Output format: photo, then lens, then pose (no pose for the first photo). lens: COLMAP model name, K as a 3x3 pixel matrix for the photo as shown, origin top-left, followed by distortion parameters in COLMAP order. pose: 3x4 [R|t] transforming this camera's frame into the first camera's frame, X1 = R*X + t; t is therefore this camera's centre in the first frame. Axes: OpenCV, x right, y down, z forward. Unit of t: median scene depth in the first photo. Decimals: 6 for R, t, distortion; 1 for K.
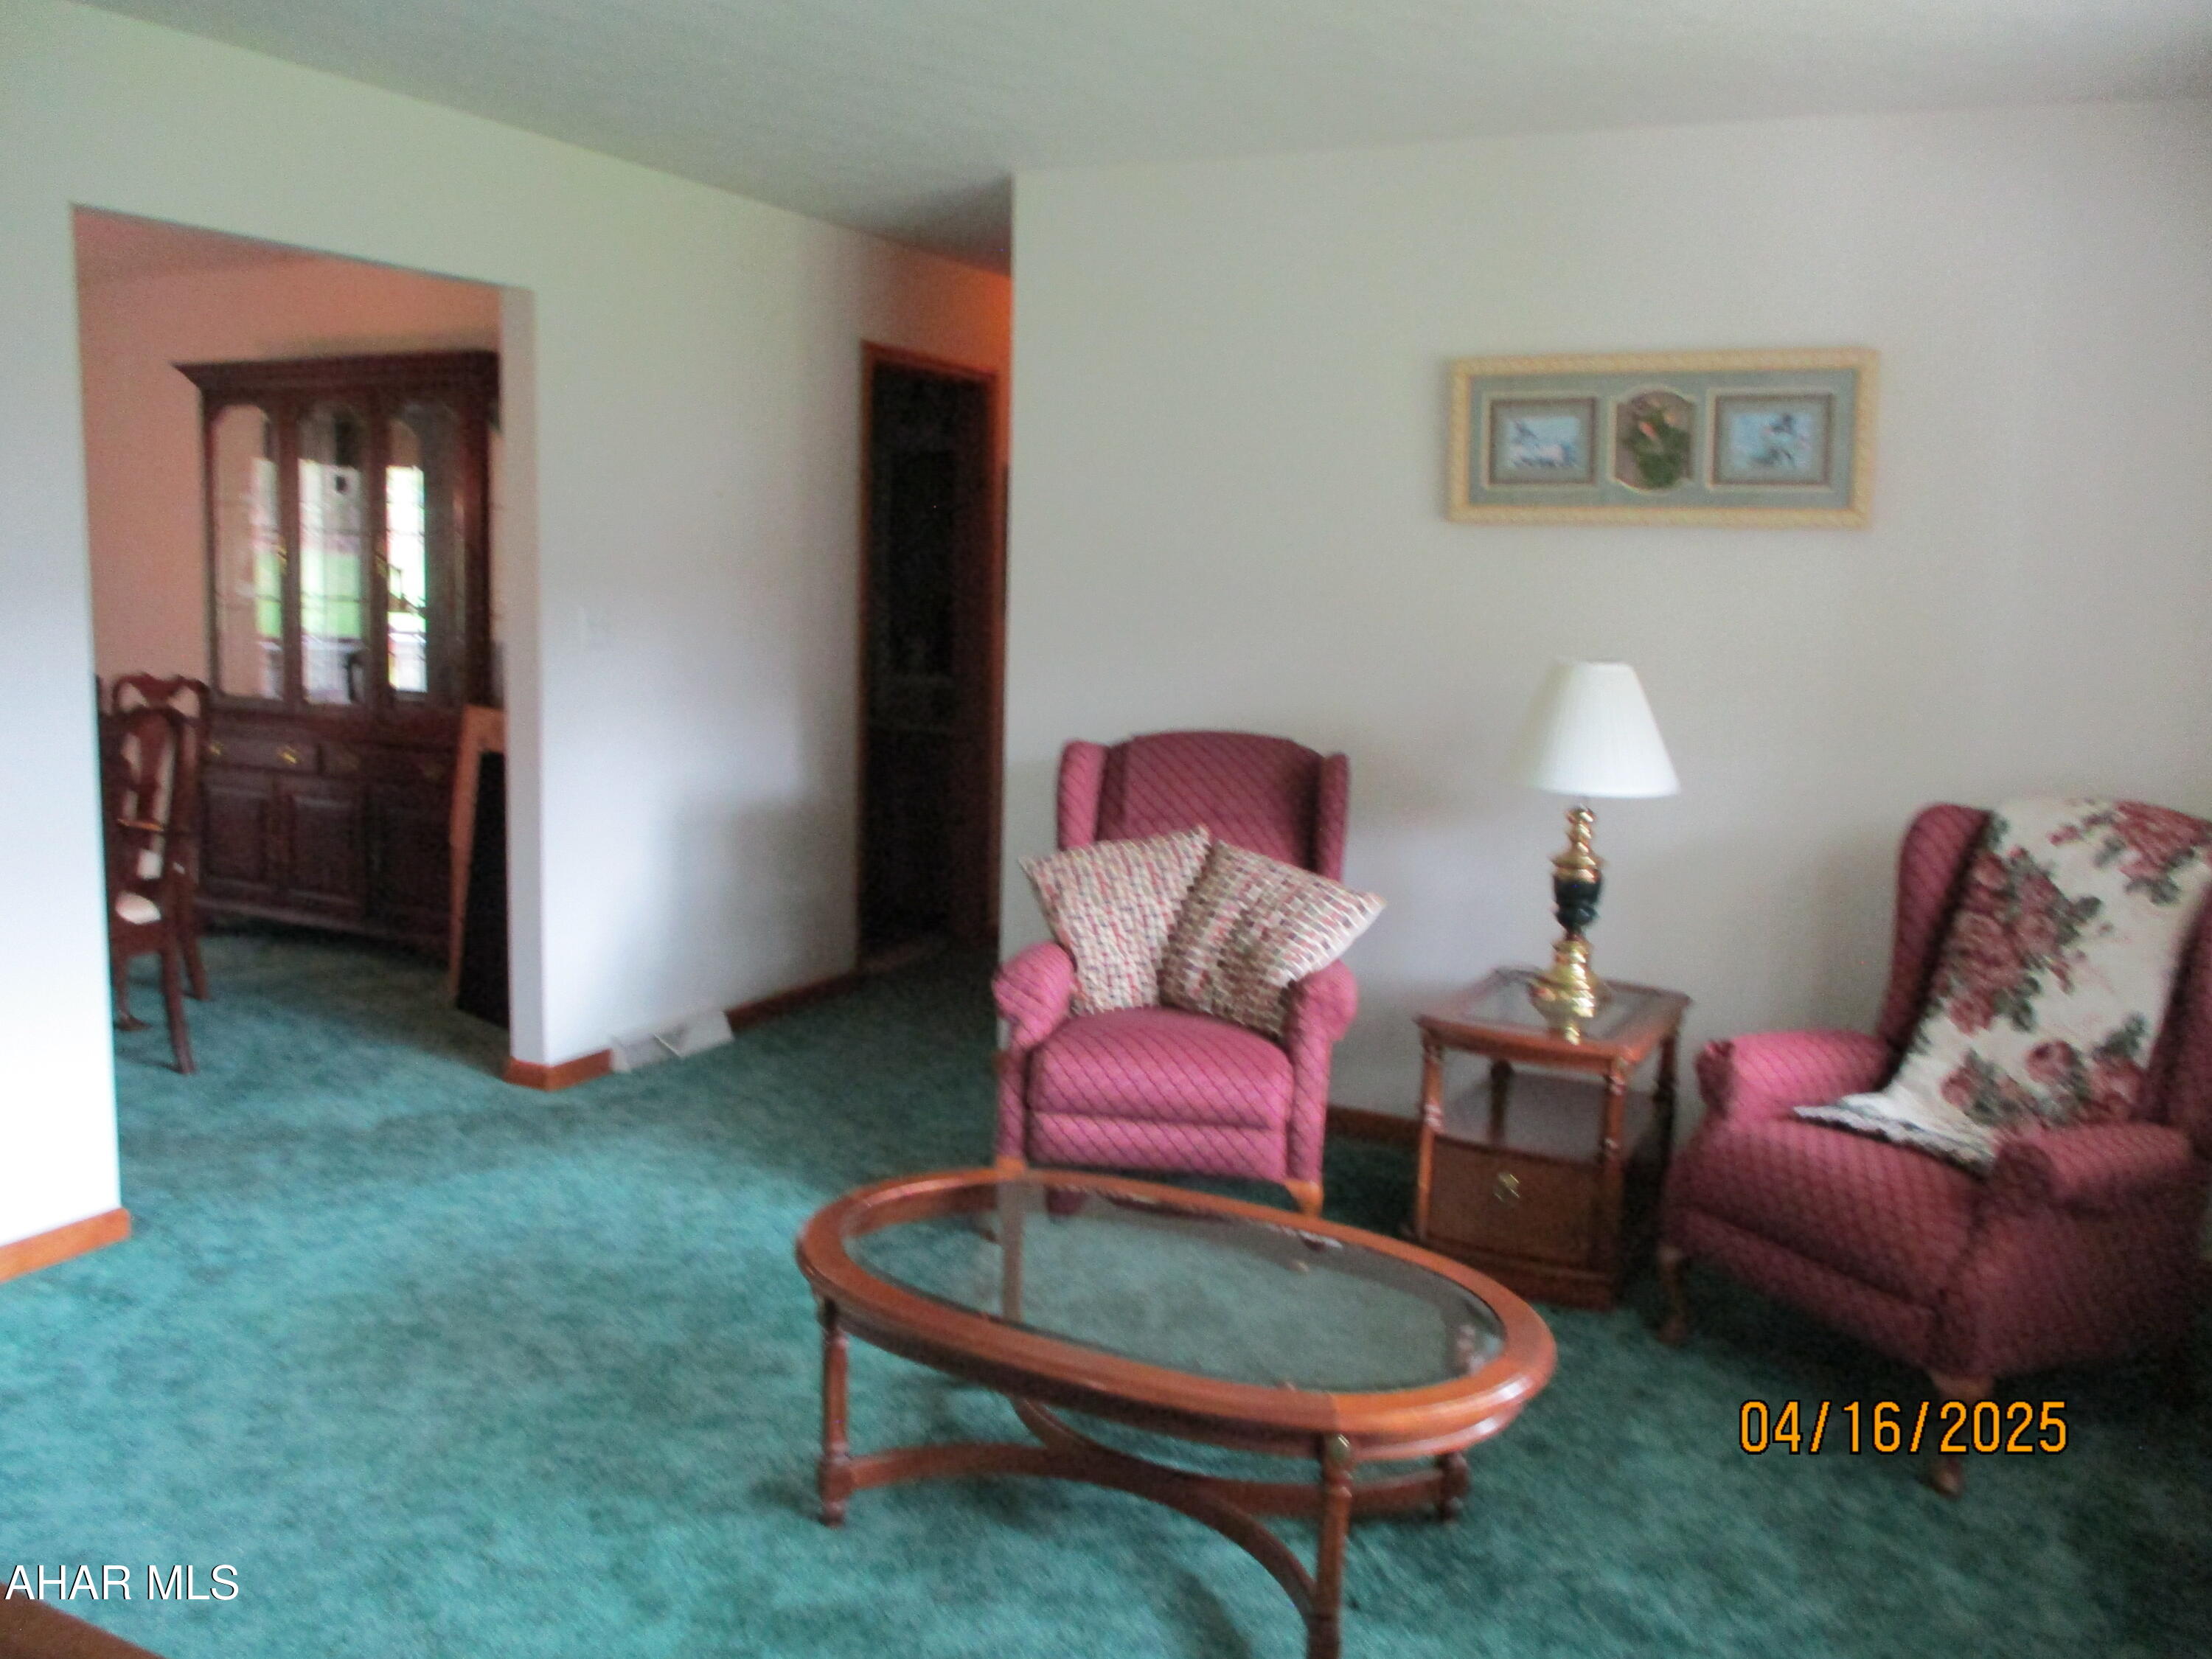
lens RADIAL K [[1868.8, 0, 1108.5], [0, 1868.8, 822.4], [0, 0, 1]] dist [-0.030620, 0.018349]
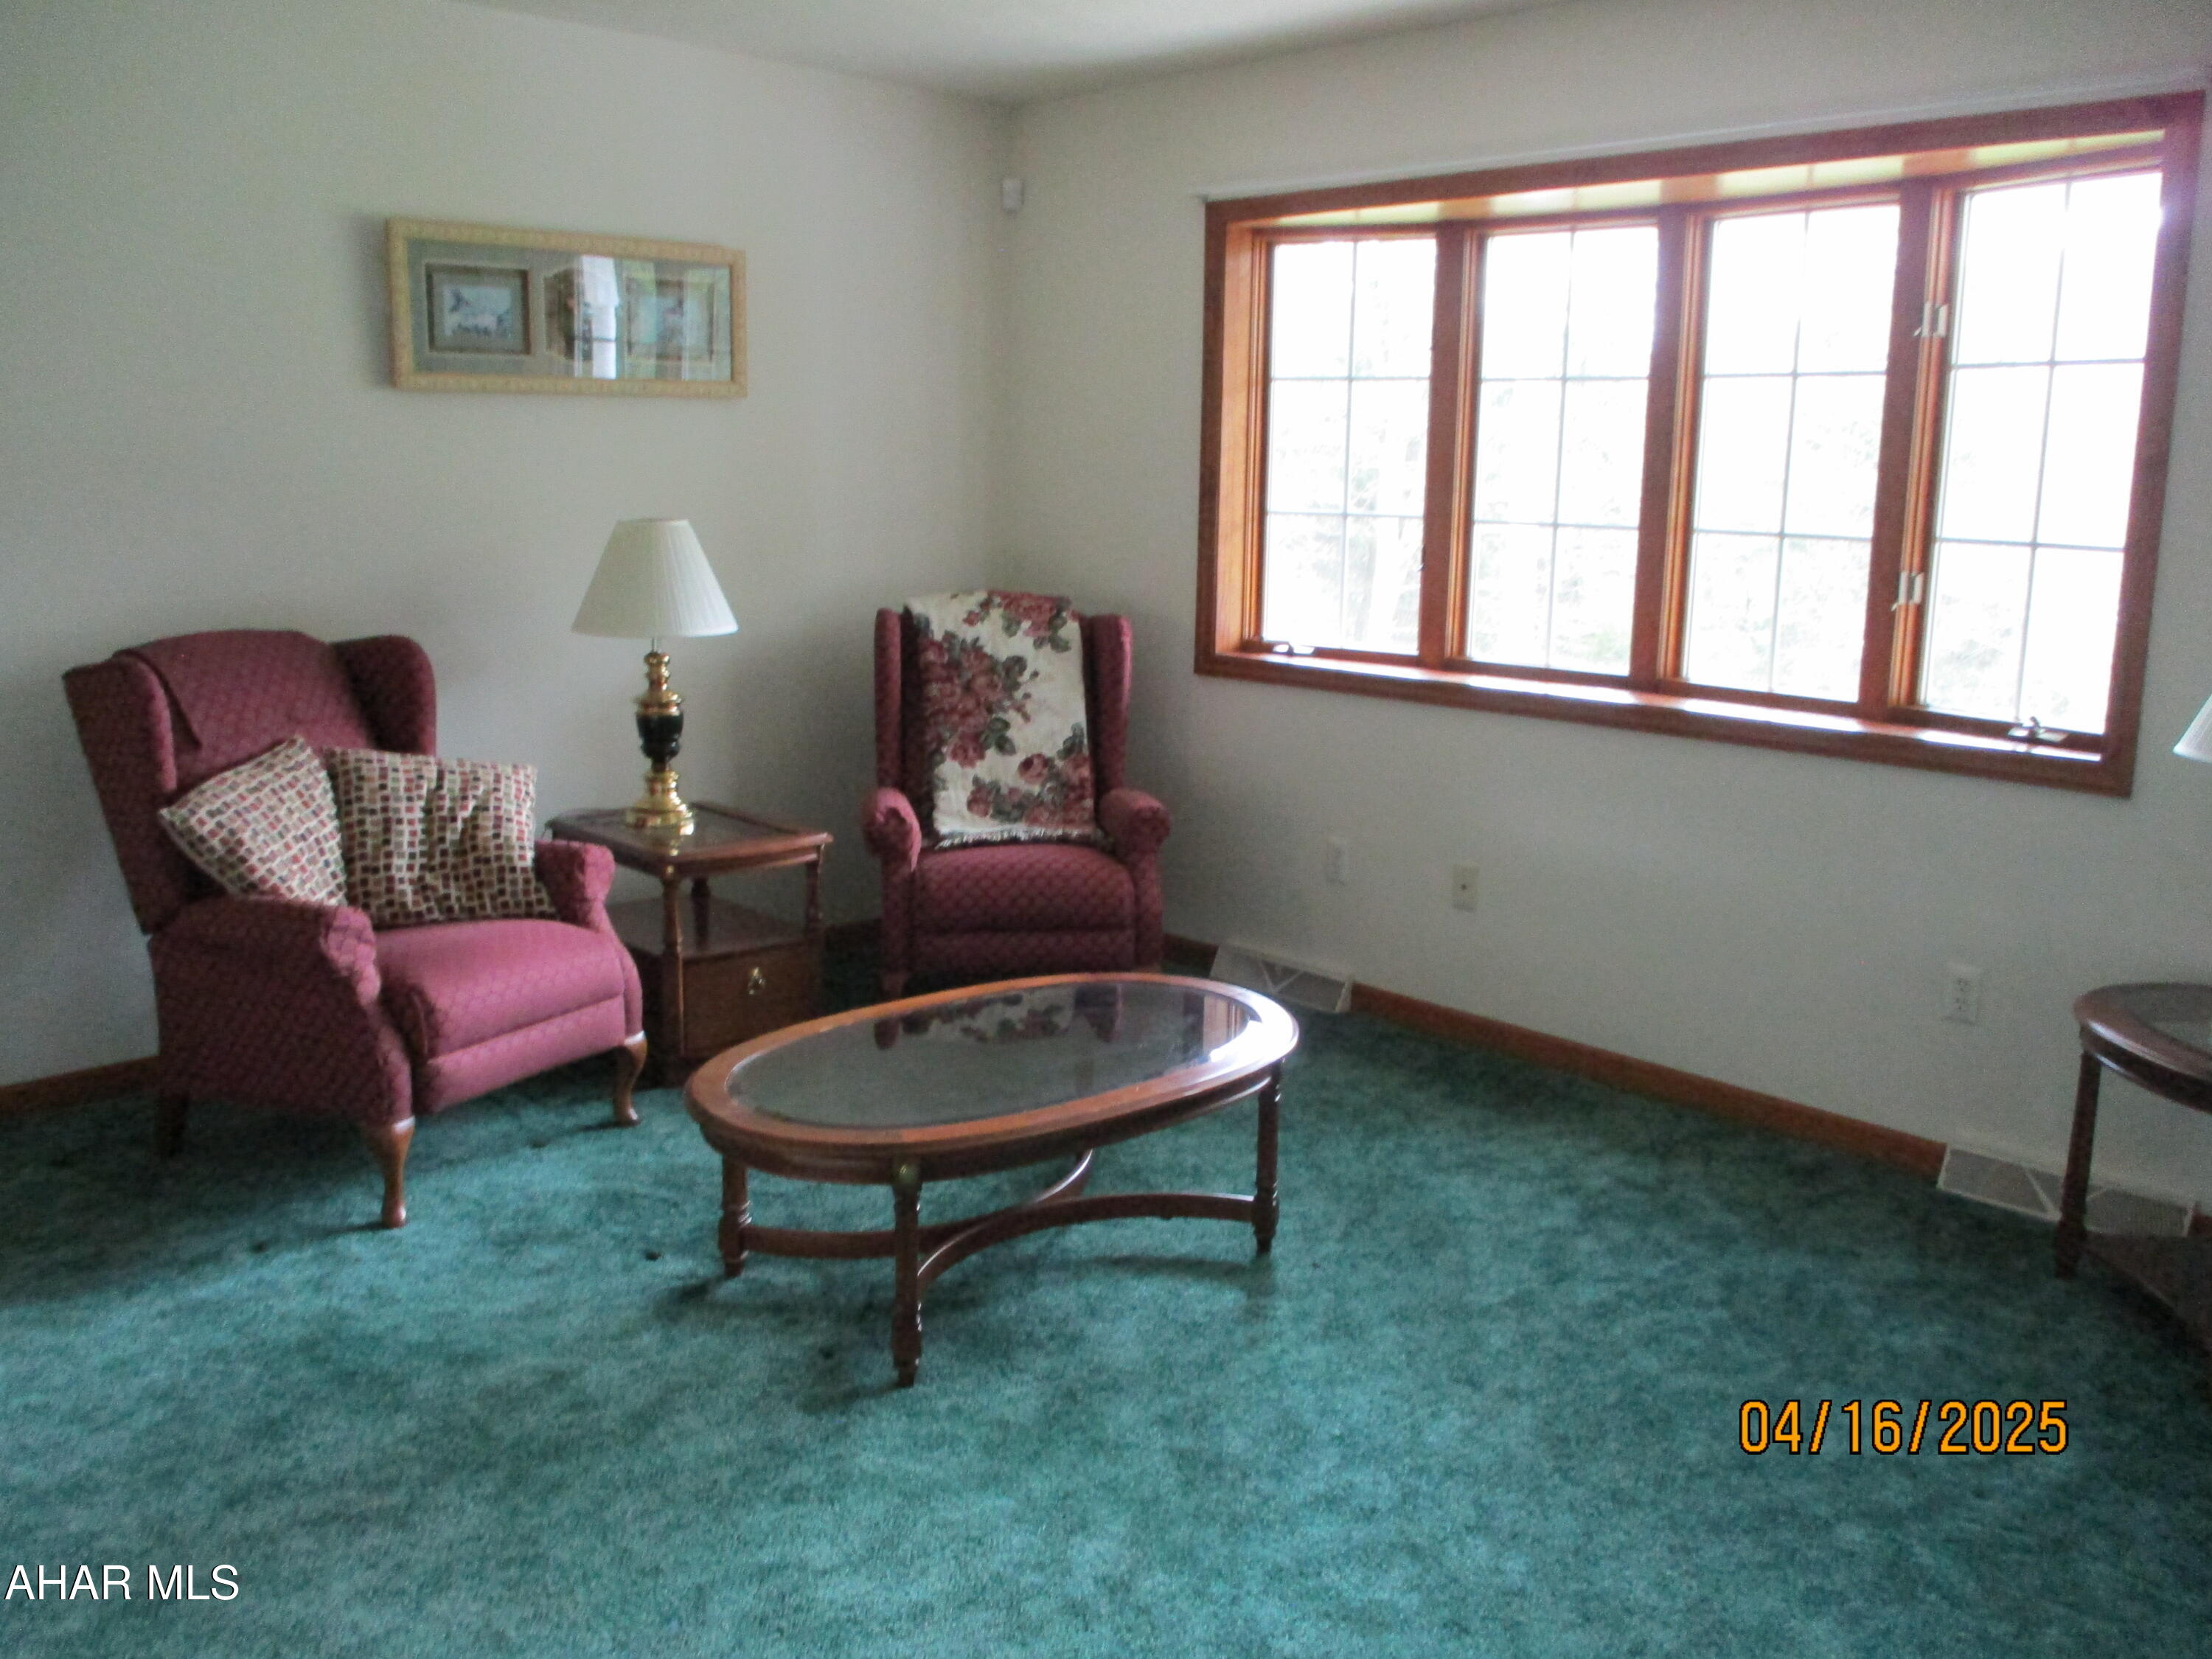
lens RADIAL K [[1868.8, 0, 1108.5], [0, 1868.8, 830.2], [0, 0, 1]] dist [-0.030620, 0.018349]
pose [[0.326341, -0.210440, 0.921530, -0.803143], [0.132045, 0.975493, 0.176003, -0.072672], [-0.935984, 0.064246, 0.346131, 0.413773]]
